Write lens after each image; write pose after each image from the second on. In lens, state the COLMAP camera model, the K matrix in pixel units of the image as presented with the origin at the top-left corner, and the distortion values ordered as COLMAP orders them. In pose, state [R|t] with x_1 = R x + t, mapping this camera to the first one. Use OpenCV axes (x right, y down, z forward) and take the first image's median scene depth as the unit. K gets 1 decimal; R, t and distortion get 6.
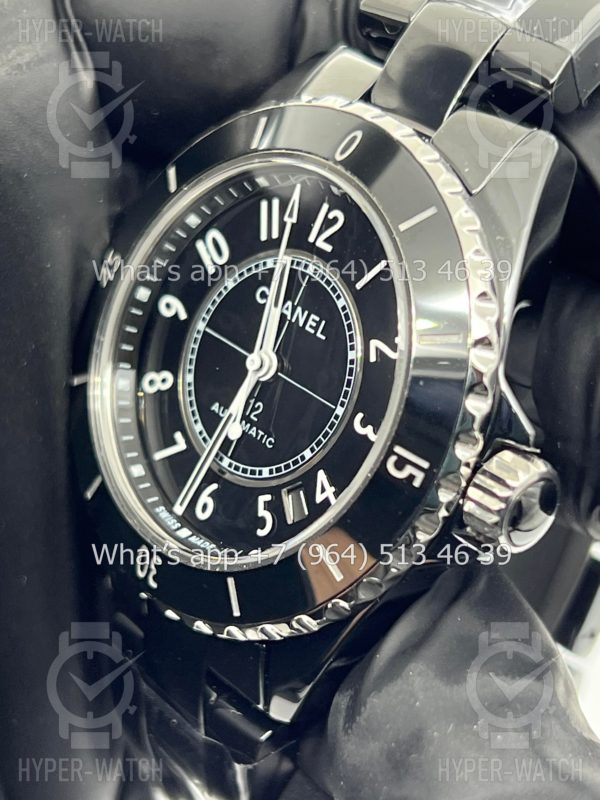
lens RADIAL K [[1992.7, 0, 293.4], [0, 1992.7, 403.3], [0, 0, 1]] dist [0.264817, 0.000000]
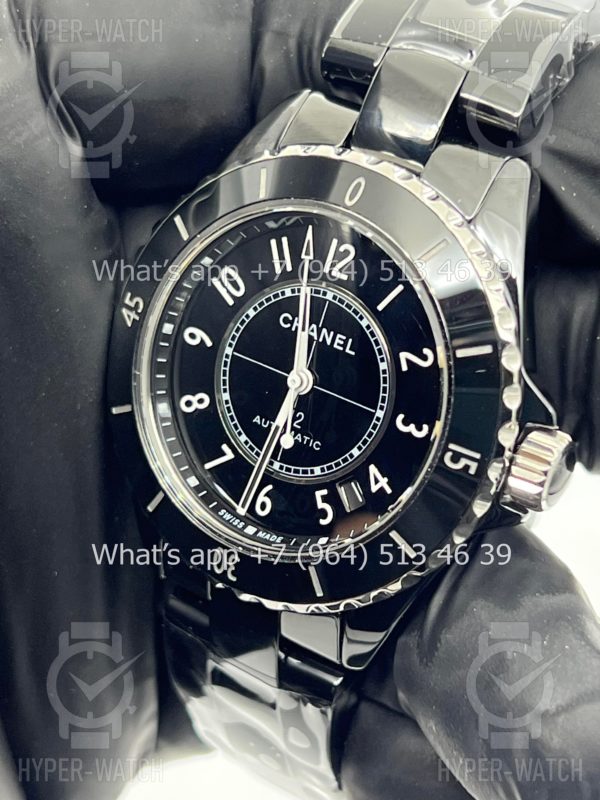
lens RADIAL K [[1992.7, 0, 290.0], [0, 1992.7, 418.6], [0, 0, 1]] dist [0.264817, 0.000000]
pose [[0.965700, -0.170404, 0.195925, -0.256399], [0.145057, 0.979858, 0.137246, -0.160763], [-0.215366, -0.104118, 0.970967, -0.144564]]
